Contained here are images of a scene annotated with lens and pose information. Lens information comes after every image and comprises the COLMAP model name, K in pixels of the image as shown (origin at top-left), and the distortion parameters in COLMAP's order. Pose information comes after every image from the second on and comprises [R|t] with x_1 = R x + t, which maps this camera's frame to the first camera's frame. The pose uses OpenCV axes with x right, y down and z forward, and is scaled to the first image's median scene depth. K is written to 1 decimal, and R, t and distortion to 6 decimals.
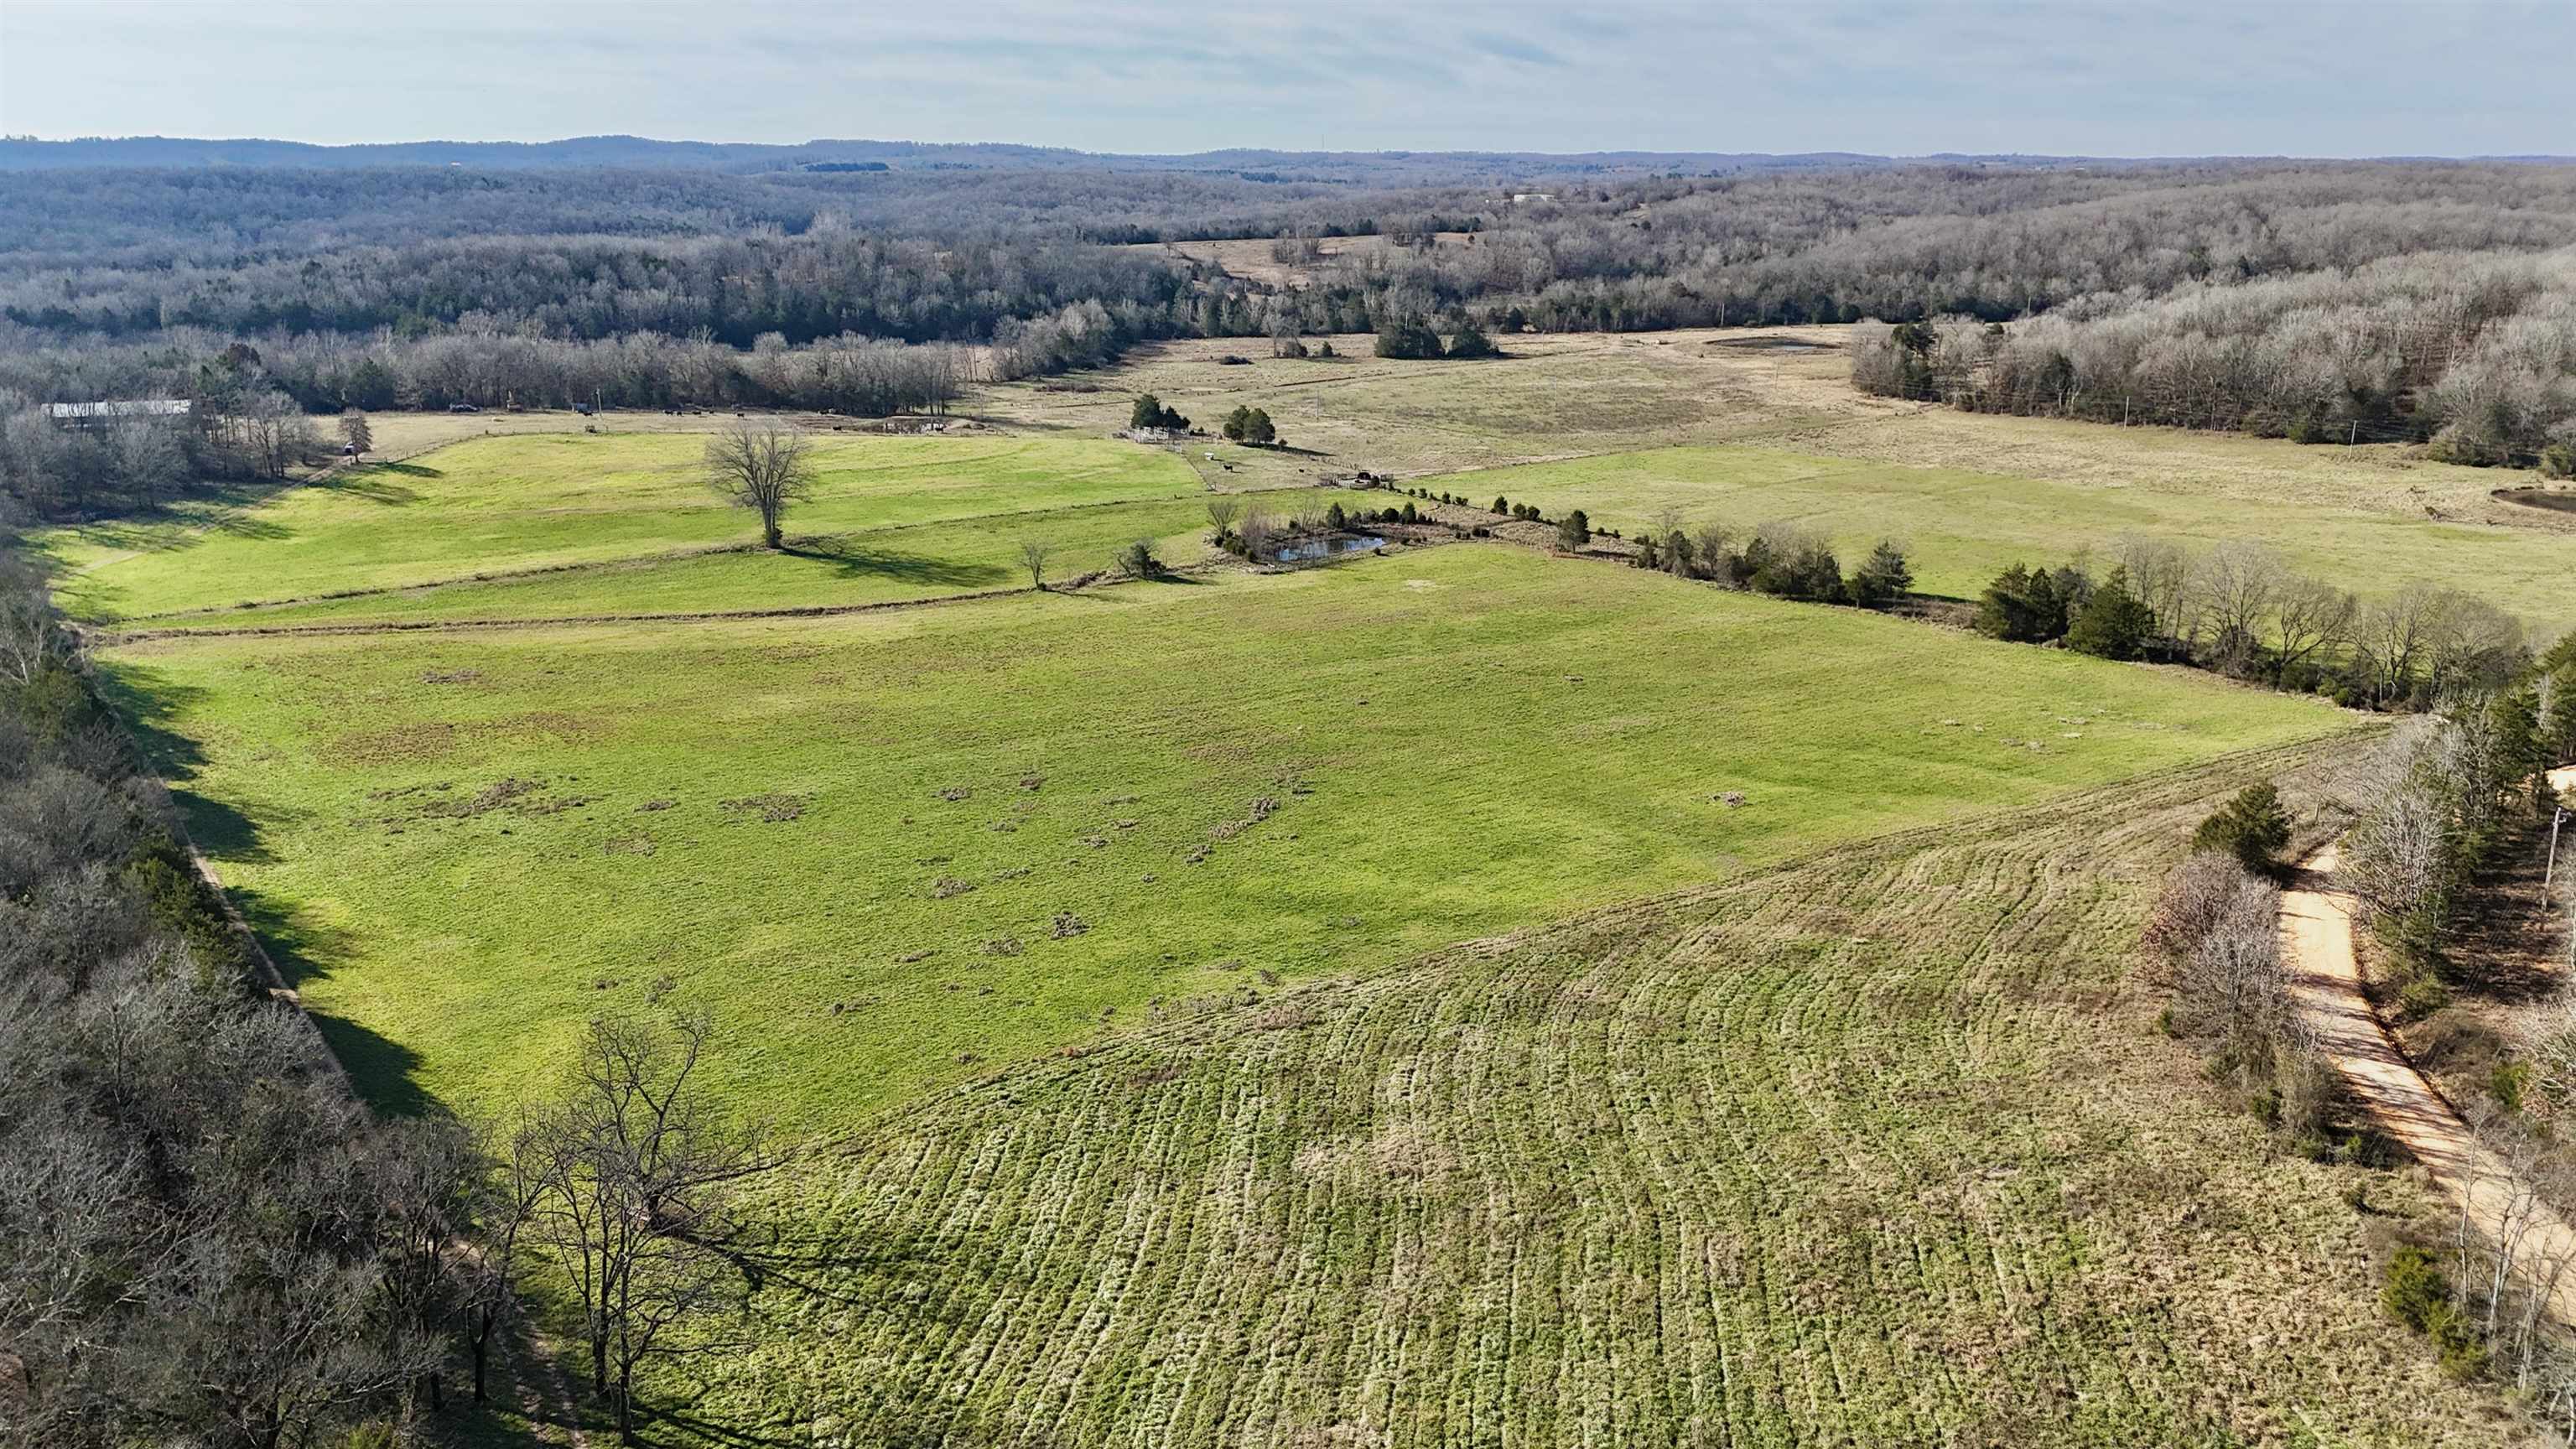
lens RADIAL K [[1873.2, 0, 1288.0], [0, 1873.2, 724.5], [0, 0, 1]] dist [0.101848, -0.113314]
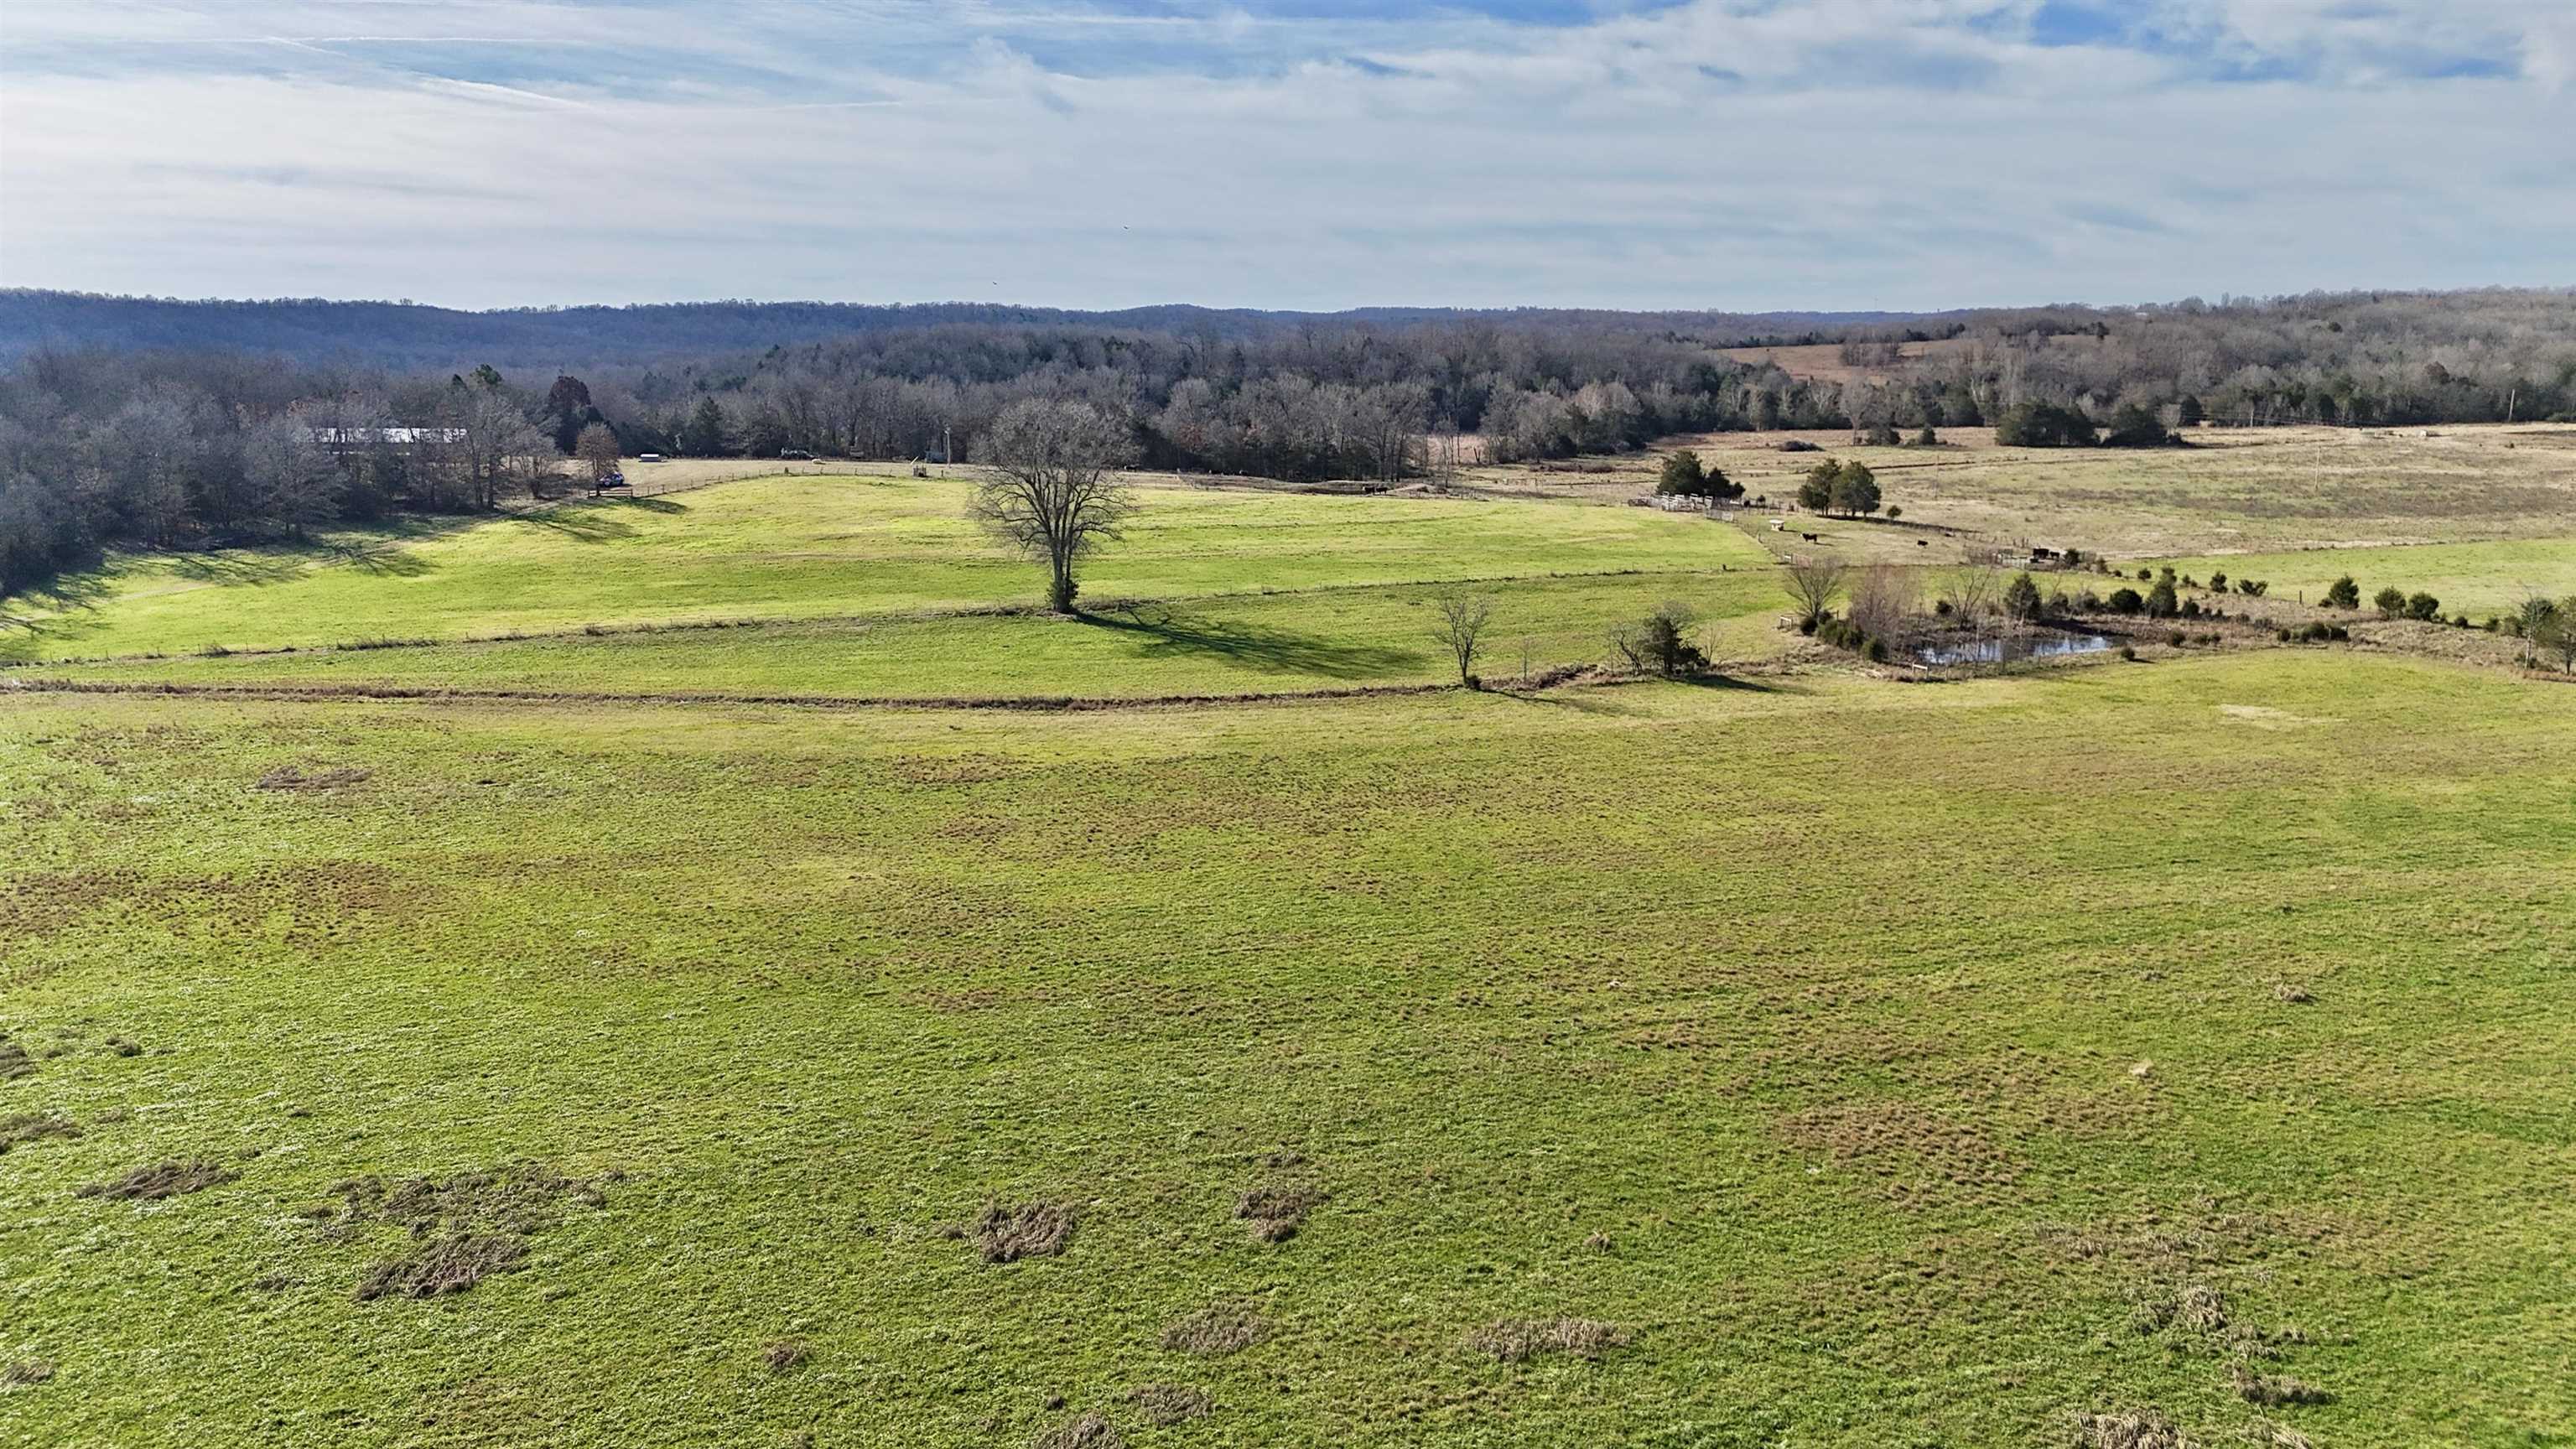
lens RADIAL K [[1873.2, 0, 1288.0], [0, 1873.2, 724.5], [0, 0, 1]] dist [0.101848, -0.113314]
pose [[0.962502, 0.051041, -0.266431, -0.025344], [-0.074031, 0.994281, -0.076966, -0.010616], [0.260979, 0.093804, 0.960776, 0.309483]]
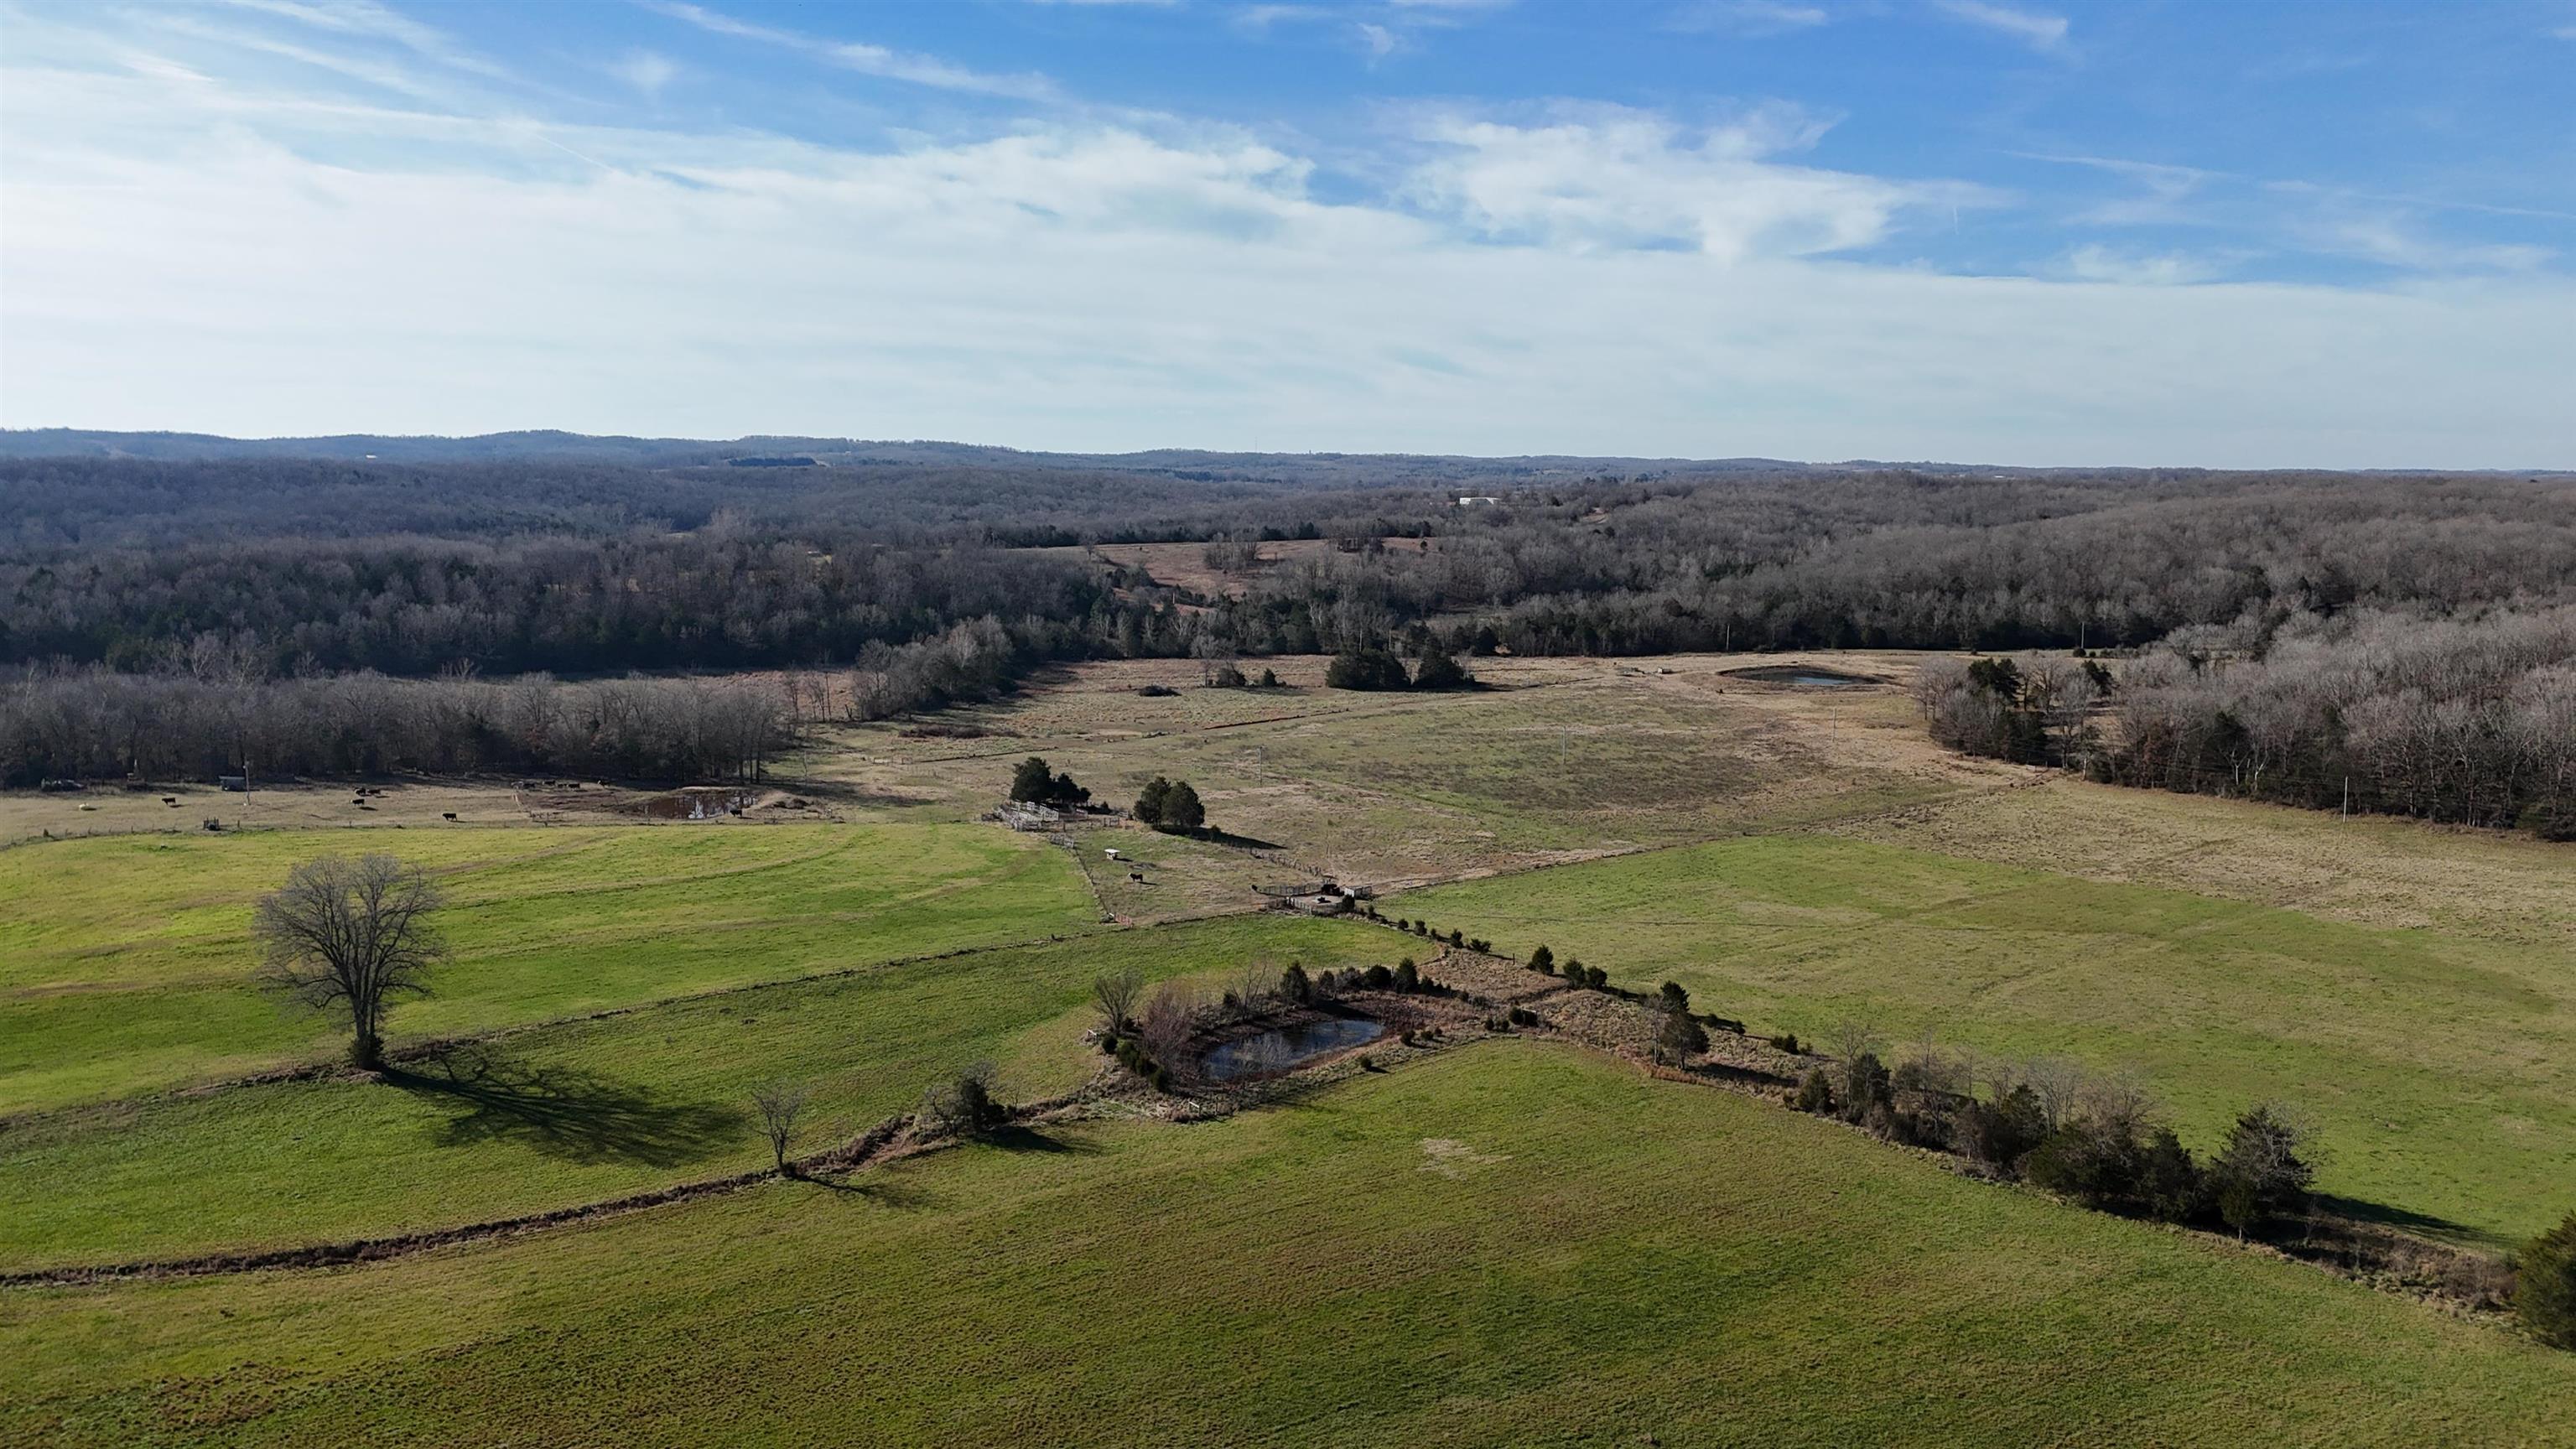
lens RADIAL K [[1868.8, 0, 1288.0], [0, 1868.8, 724.5], [0, 0, 1]] dist [0.118064, -0.145999]
pose [[0.999346, 0.004403, 0.035902, -0.000658], [0.001020, 0.988738, -0.149653, -0.079154], [-0.036157, 0.149592, 0.988087, 0.266665]]
